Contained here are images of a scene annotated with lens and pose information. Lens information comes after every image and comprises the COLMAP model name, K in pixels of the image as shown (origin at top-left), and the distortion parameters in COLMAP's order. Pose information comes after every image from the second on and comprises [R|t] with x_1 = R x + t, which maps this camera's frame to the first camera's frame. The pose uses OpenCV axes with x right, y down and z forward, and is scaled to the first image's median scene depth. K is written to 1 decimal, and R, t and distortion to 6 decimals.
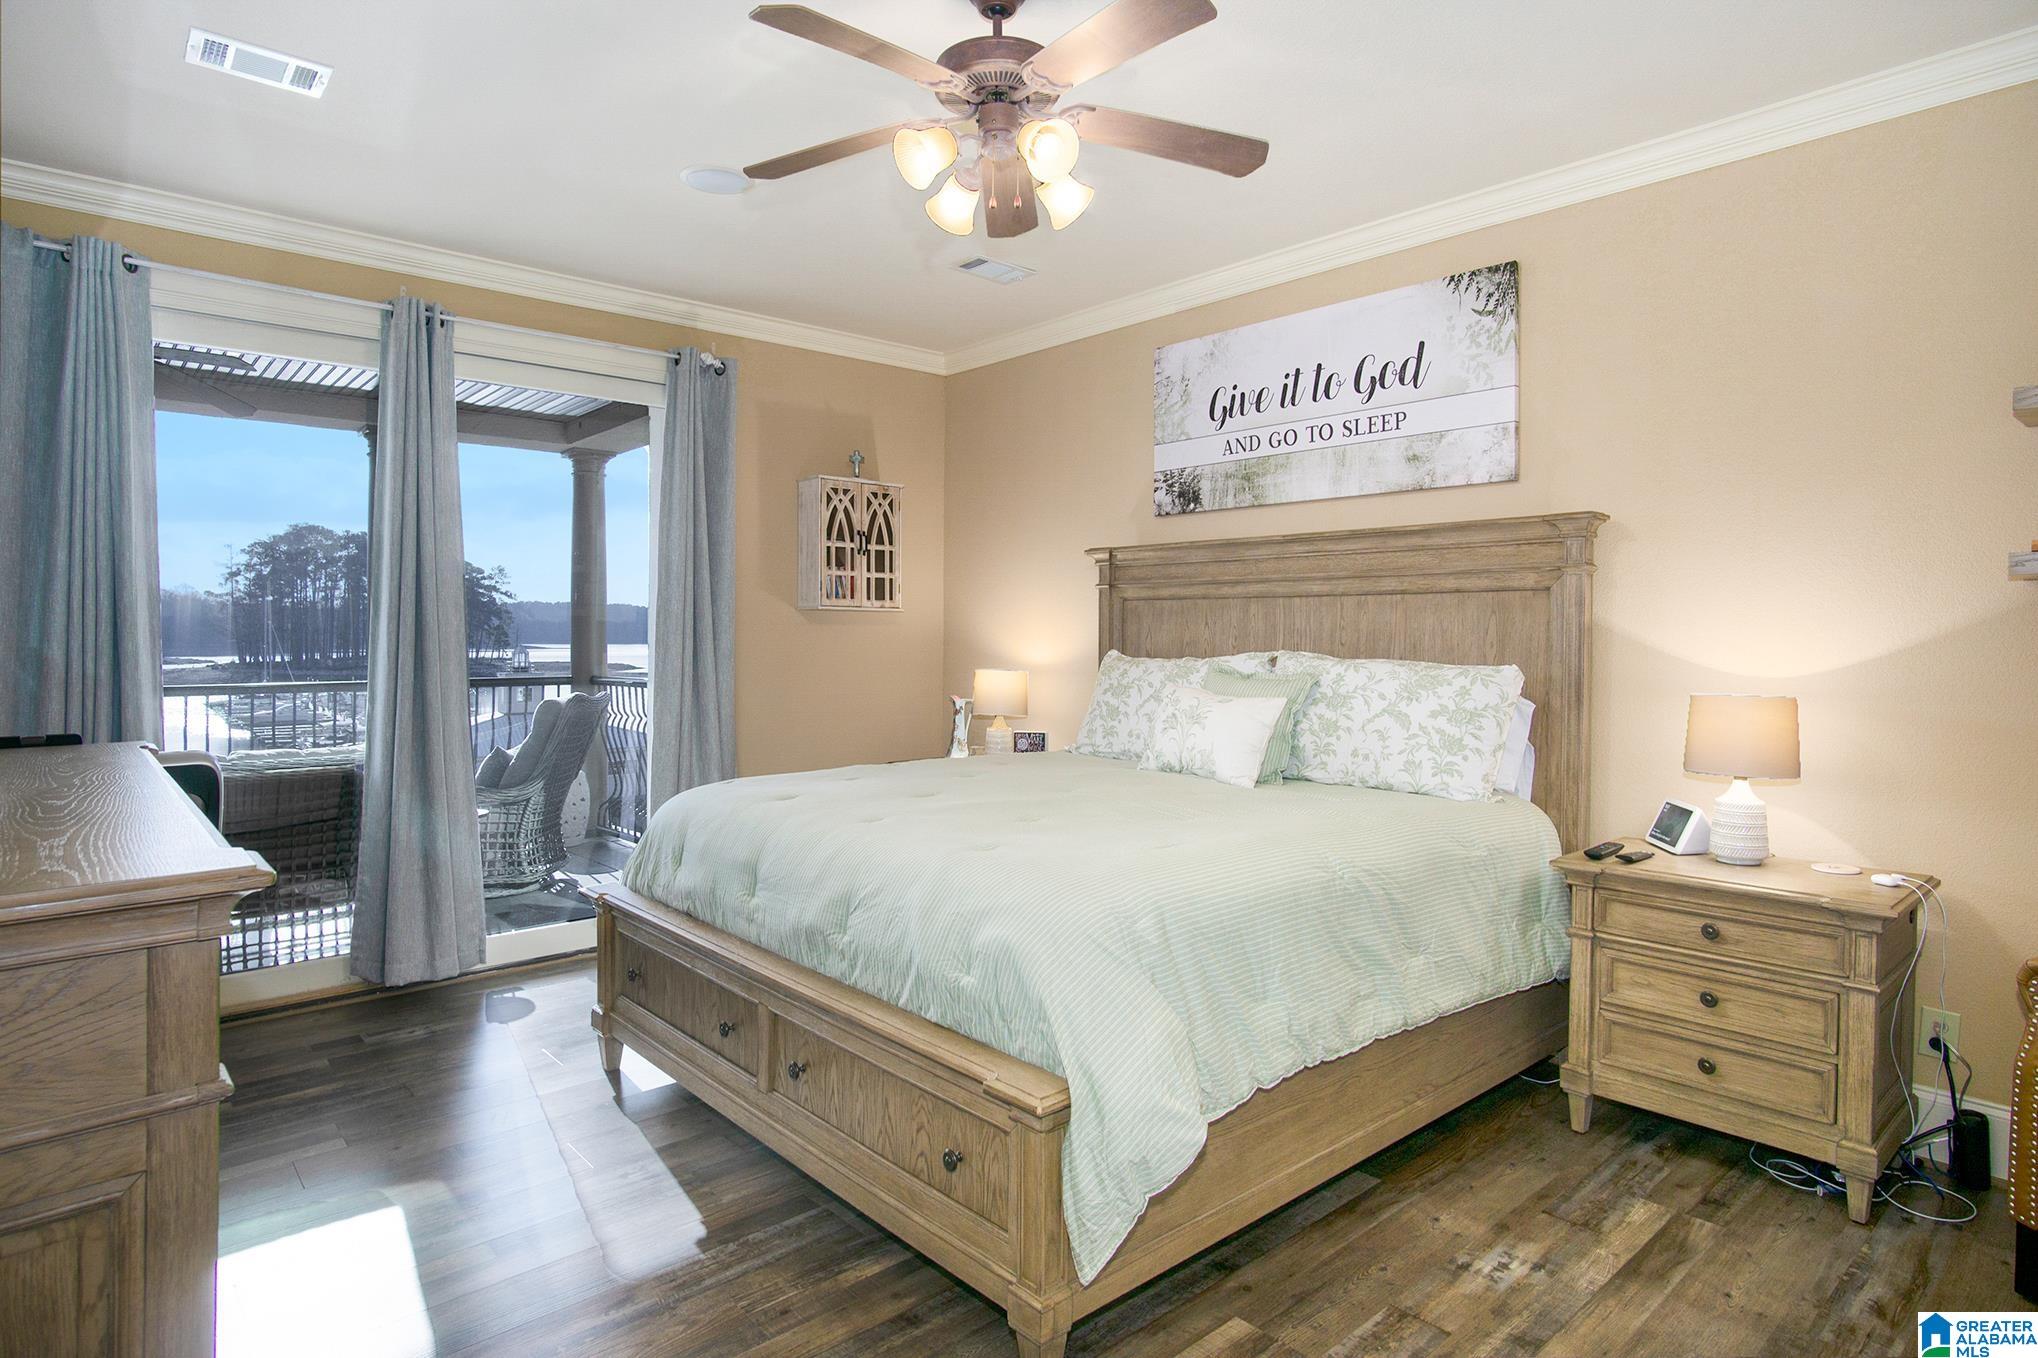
lens RADIAL K [[1096.6, 0, 1021.8], [0, 1096.6, 668.2], [0, 0, 1]] dist [-0.040160, 0.009669]
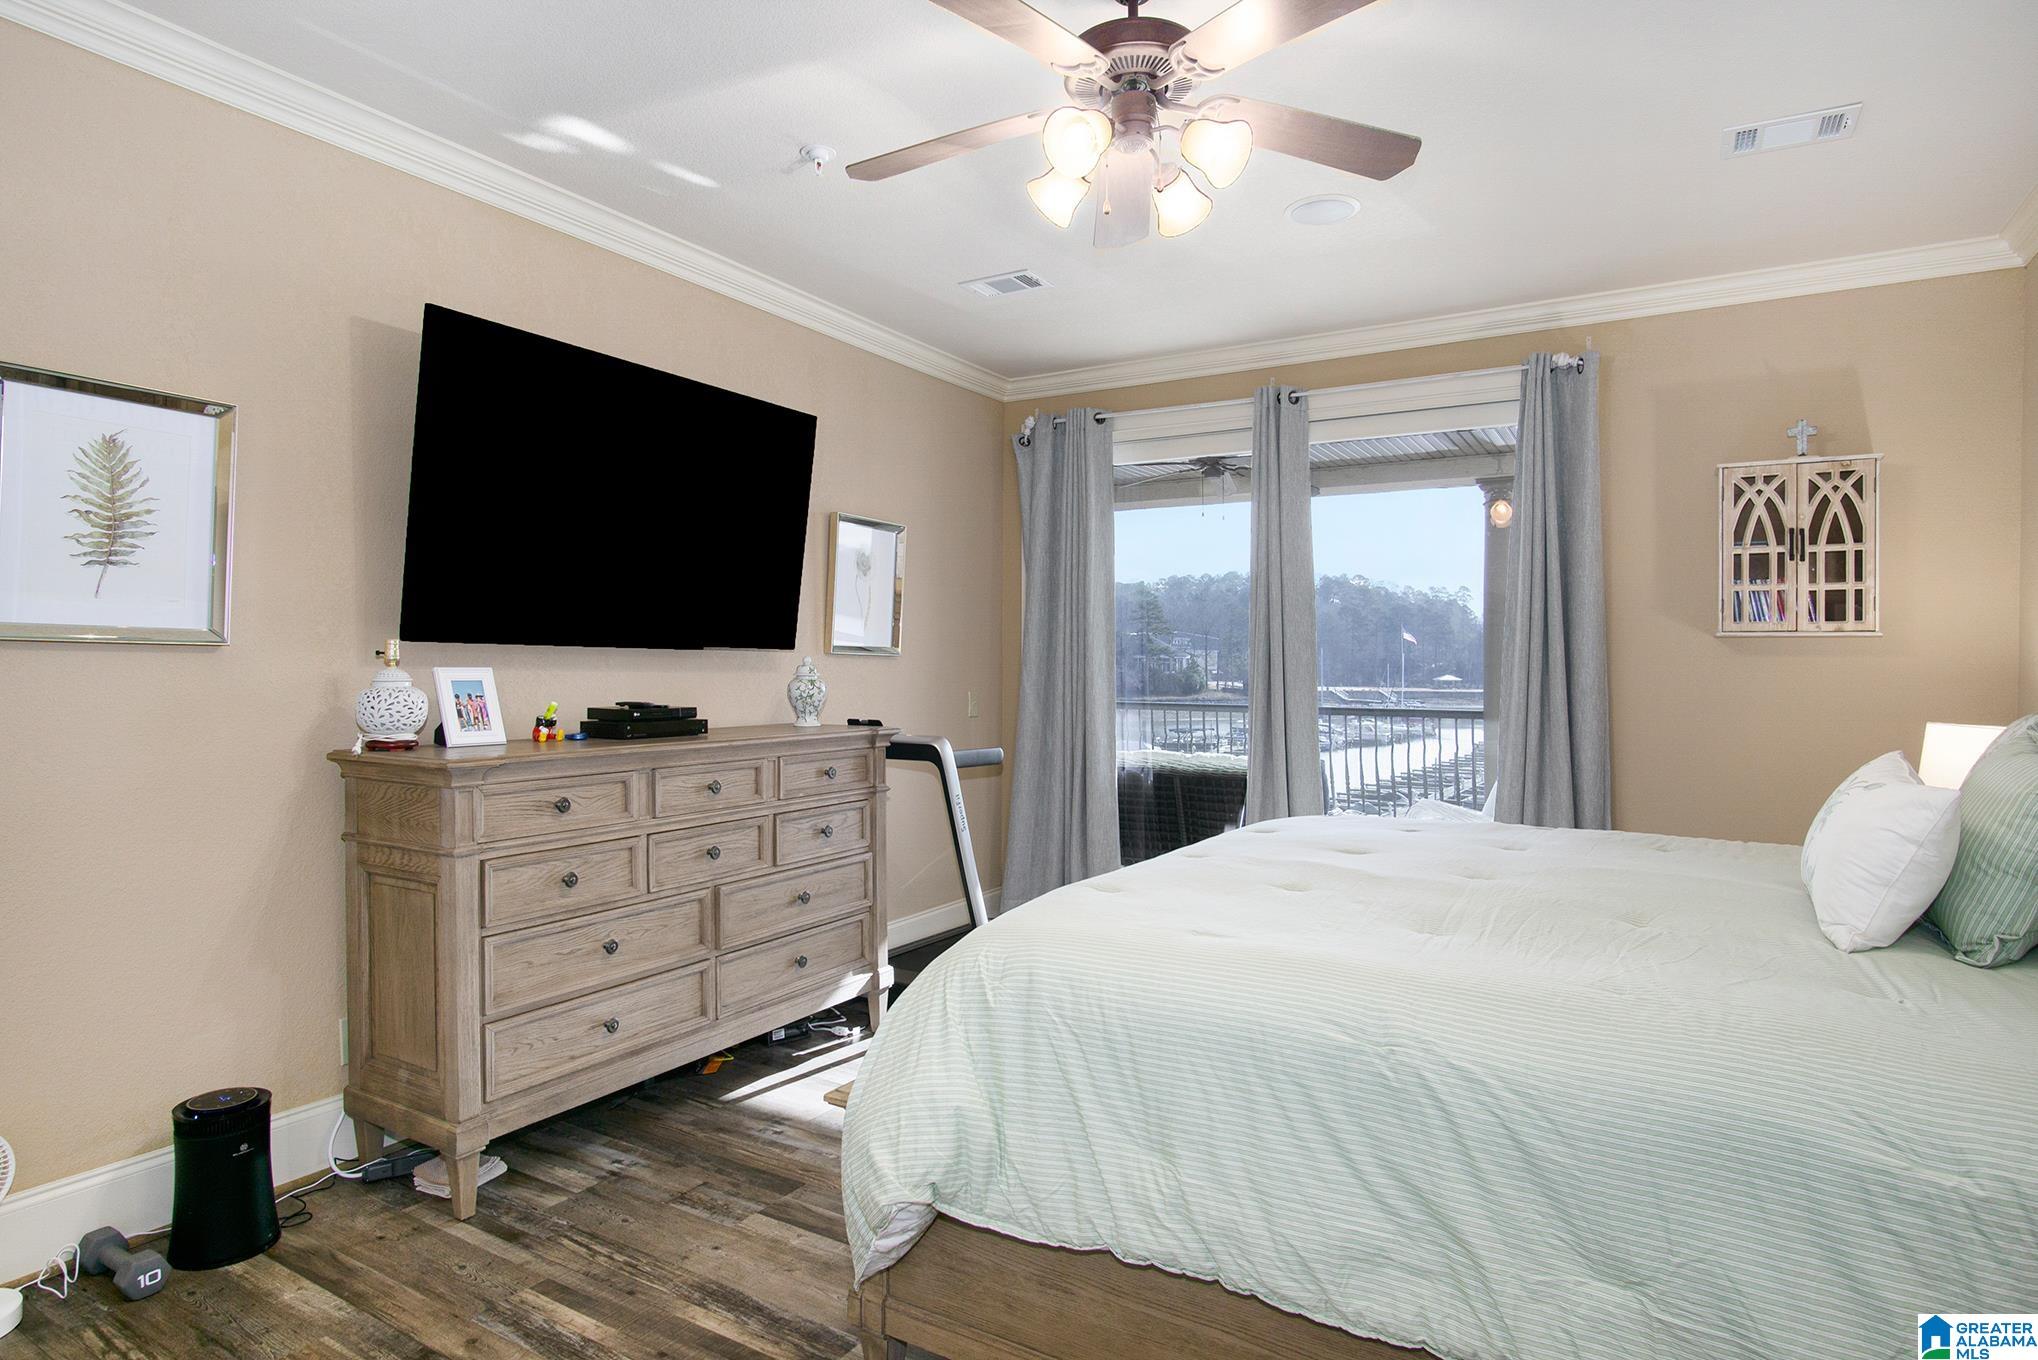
lens RADIAL K [[1096.6, 0, 1025.8], [0, 1096.6, 675.0], [0, 0, 1]] dist [-0.040160, 0.009669]
pose [[0.296326, 0.009494, -0.955040, 0.393316], [-0.035730, 0.999361, -0.001152, -0.007296], [0.954418, 0.034465, 0.296476, 0.294740]]
